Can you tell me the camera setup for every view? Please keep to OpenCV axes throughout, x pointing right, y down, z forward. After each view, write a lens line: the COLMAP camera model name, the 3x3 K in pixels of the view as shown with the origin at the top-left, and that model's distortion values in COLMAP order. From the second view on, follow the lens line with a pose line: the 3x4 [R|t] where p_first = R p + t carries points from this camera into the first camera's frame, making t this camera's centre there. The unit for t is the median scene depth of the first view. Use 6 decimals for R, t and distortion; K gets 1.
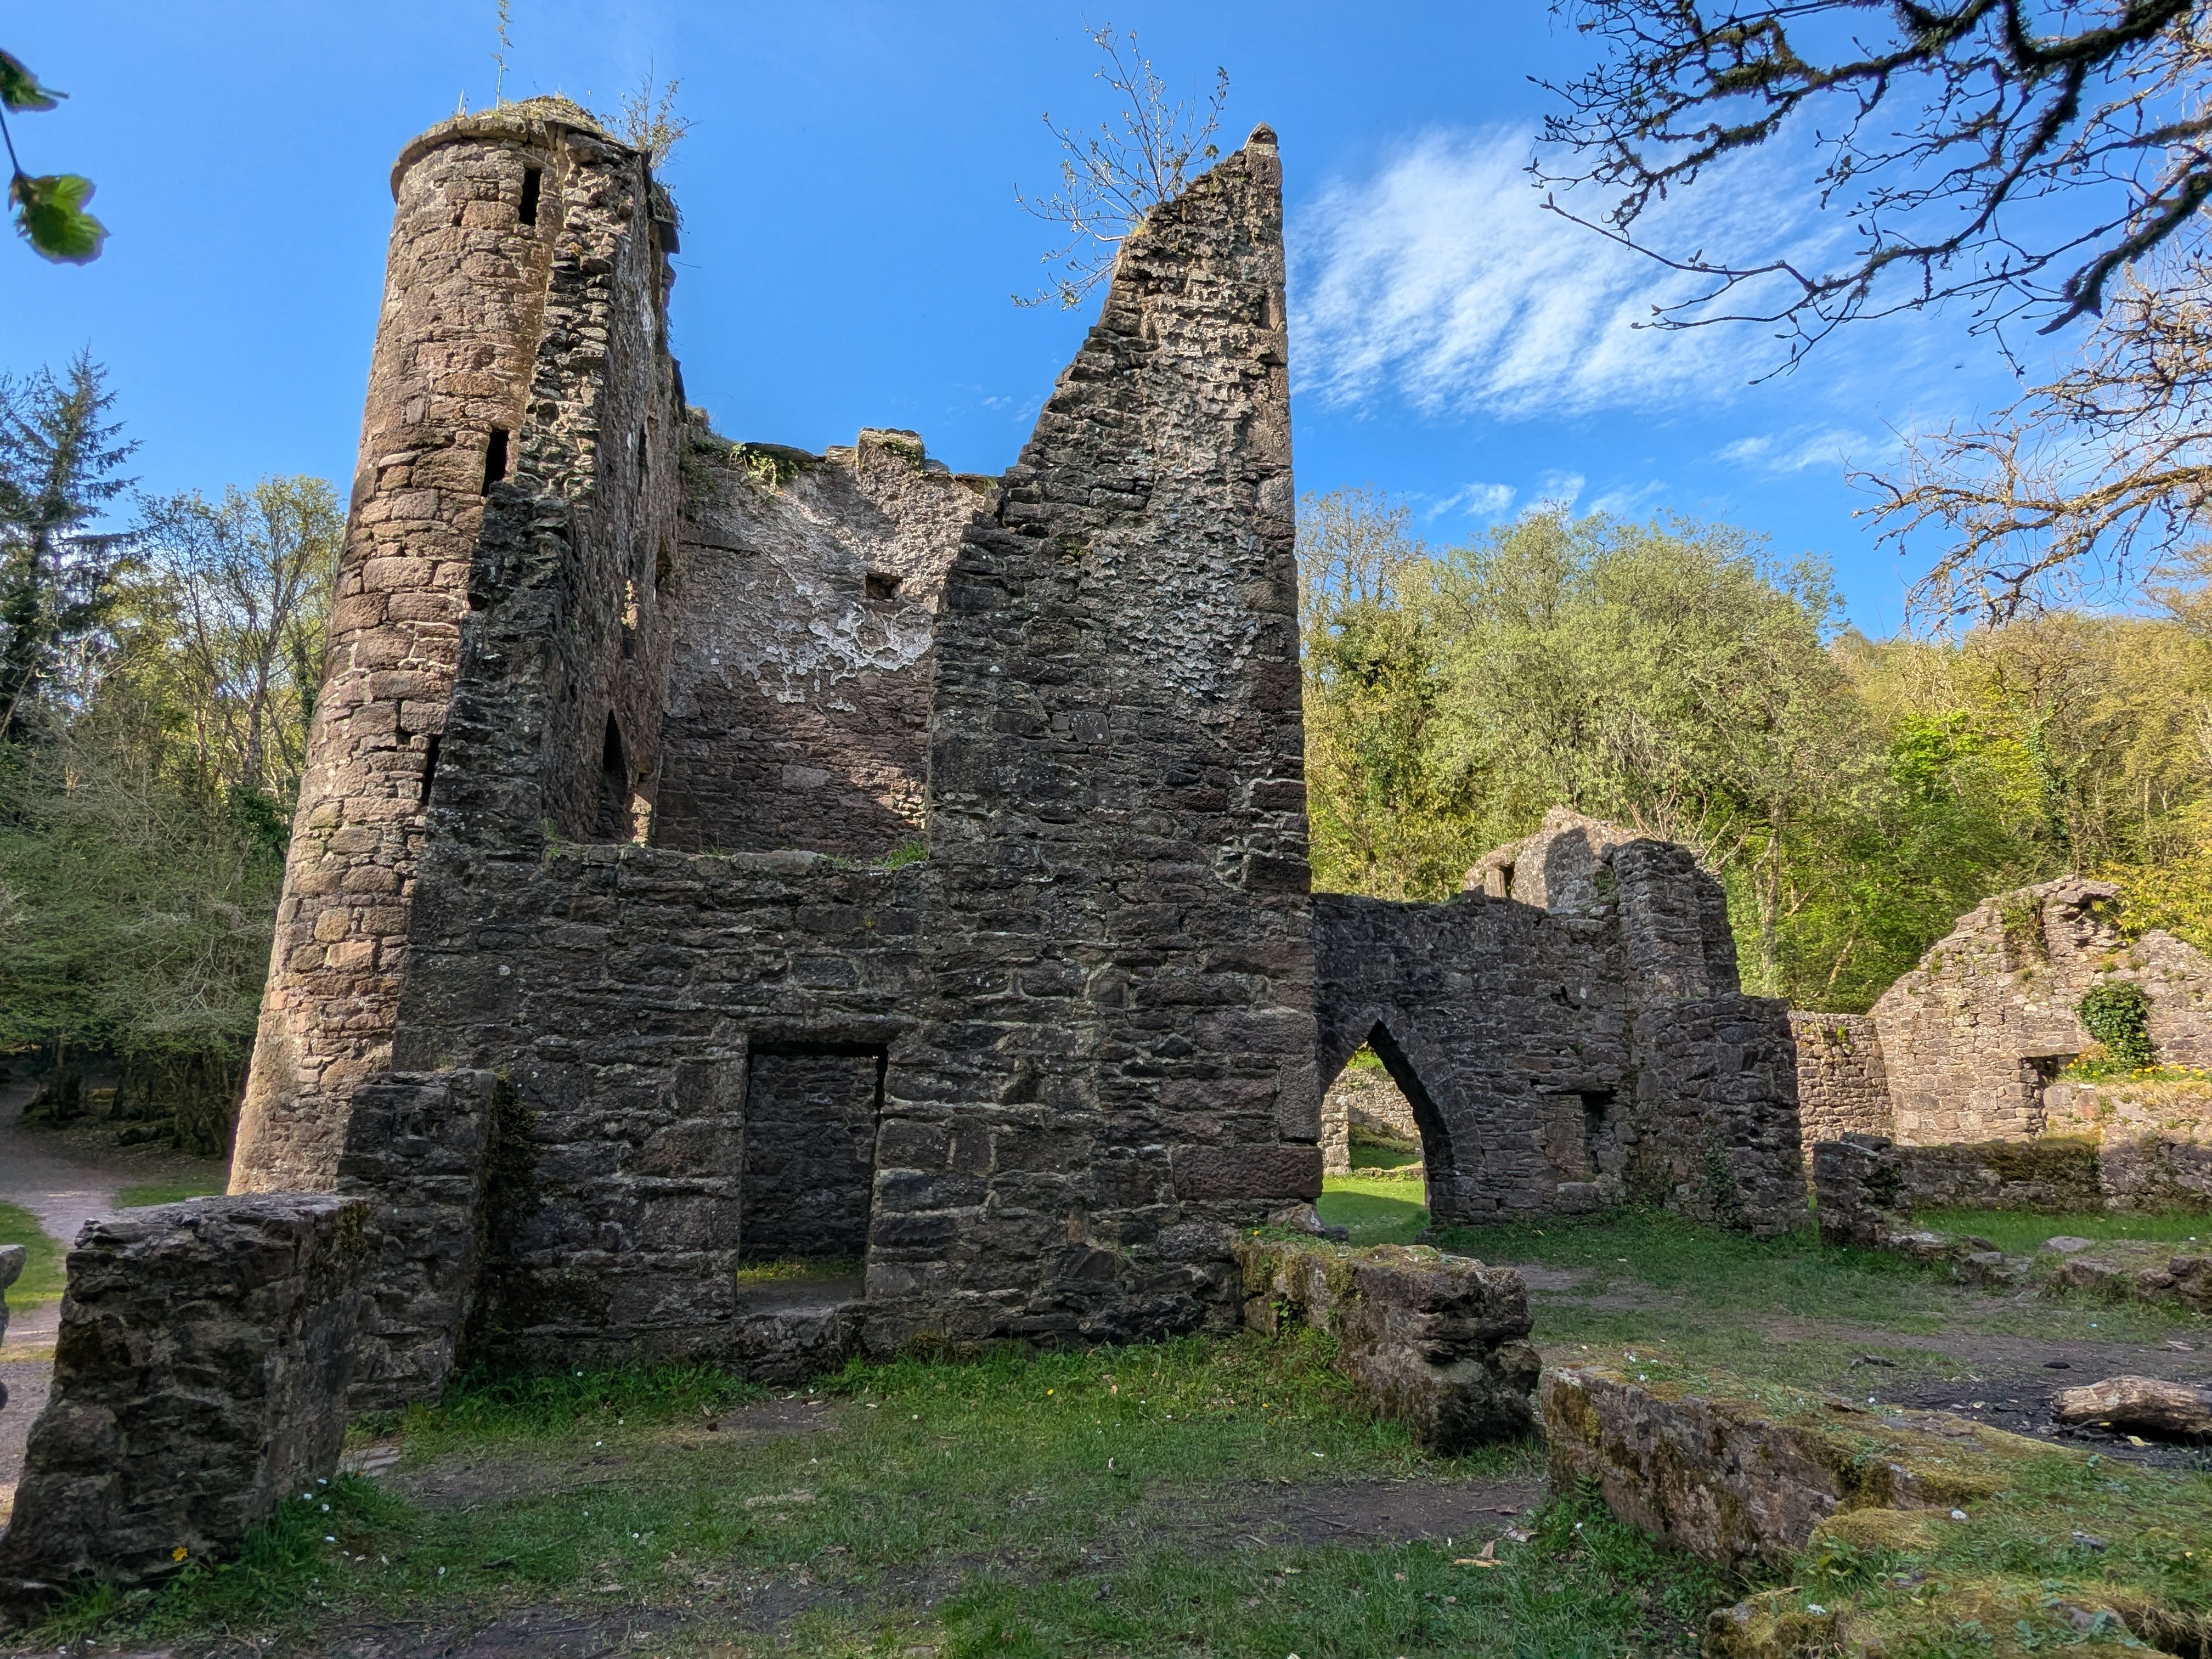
lens RADIAL K [[1222.4, 0, 1153.9], [0, 1222.4, 822.2], [0, 0, 1]] dist [-0.000856, -0.000168]
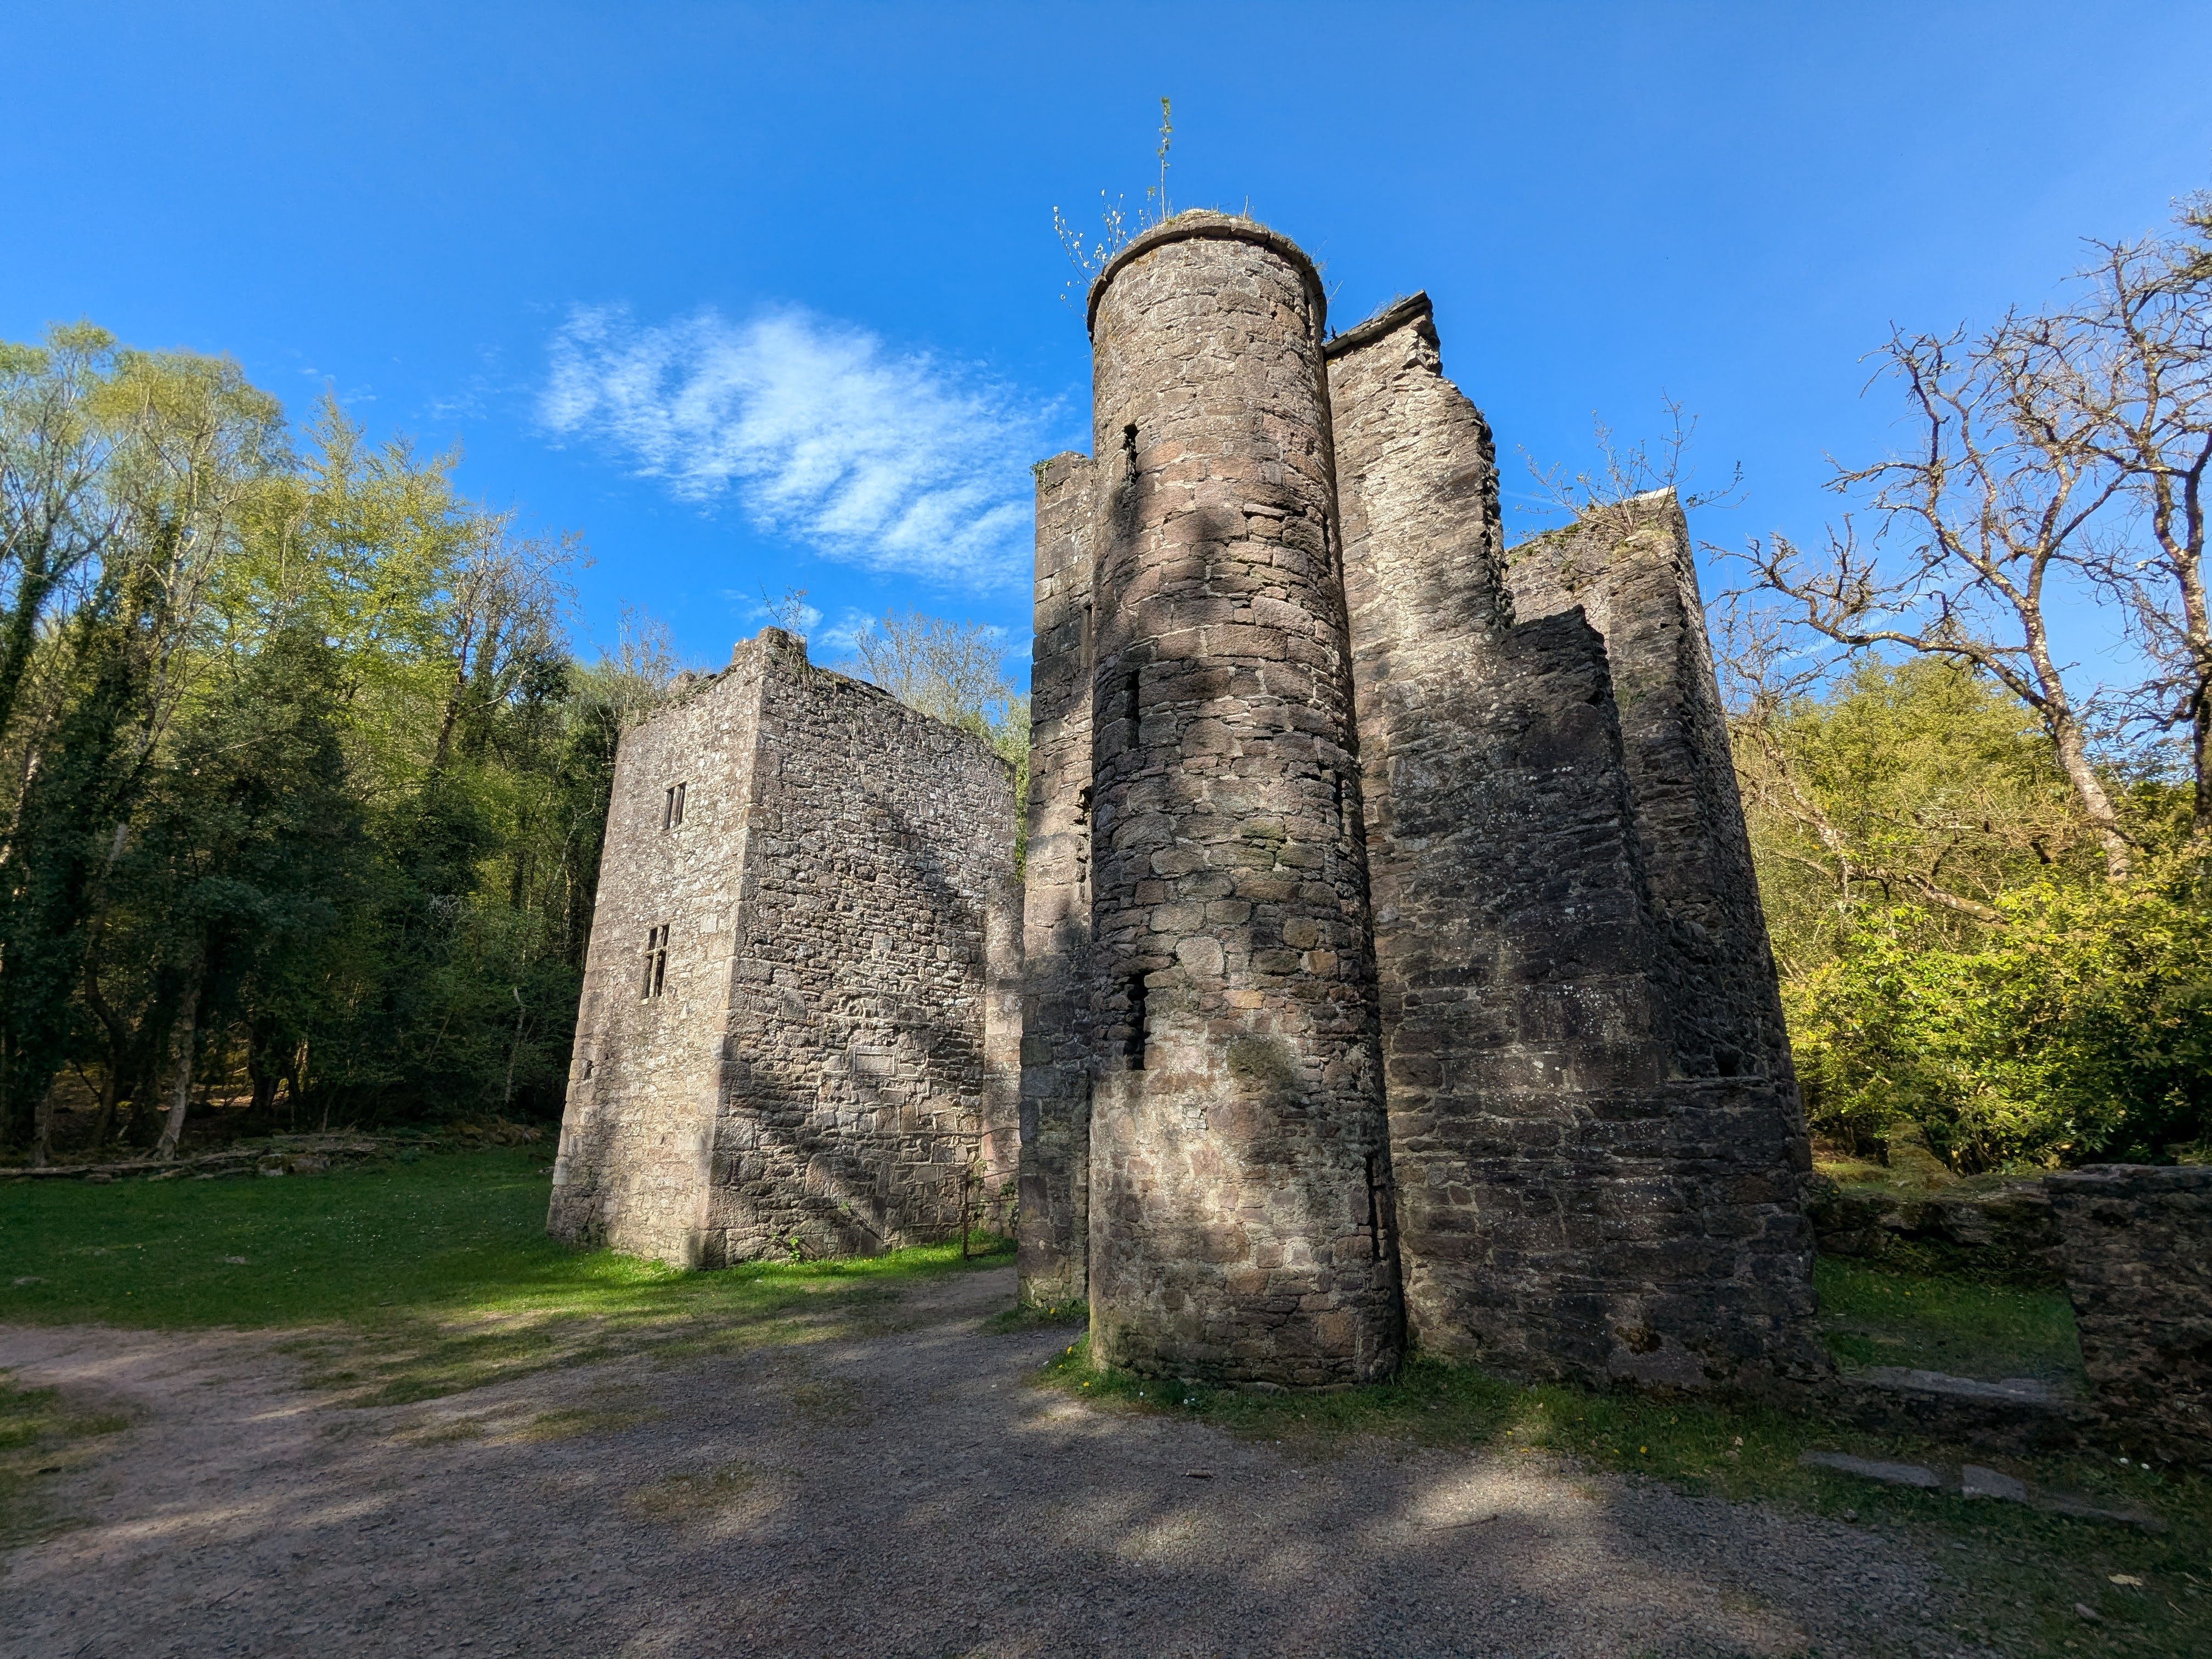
lens RADIAL K [[1038.0, 0, 1103.7], [0, 1038.0, 827.7], [0, 0, 1]] dist [0.005286, 0.000060]
pose [[0.821687, 0.160413, 0.546898, -0.288244], [-0.126888, 0.986979, -0.098851, 0.022786], [-0.555634, 0.011830, 0.831343, 0.073328]]
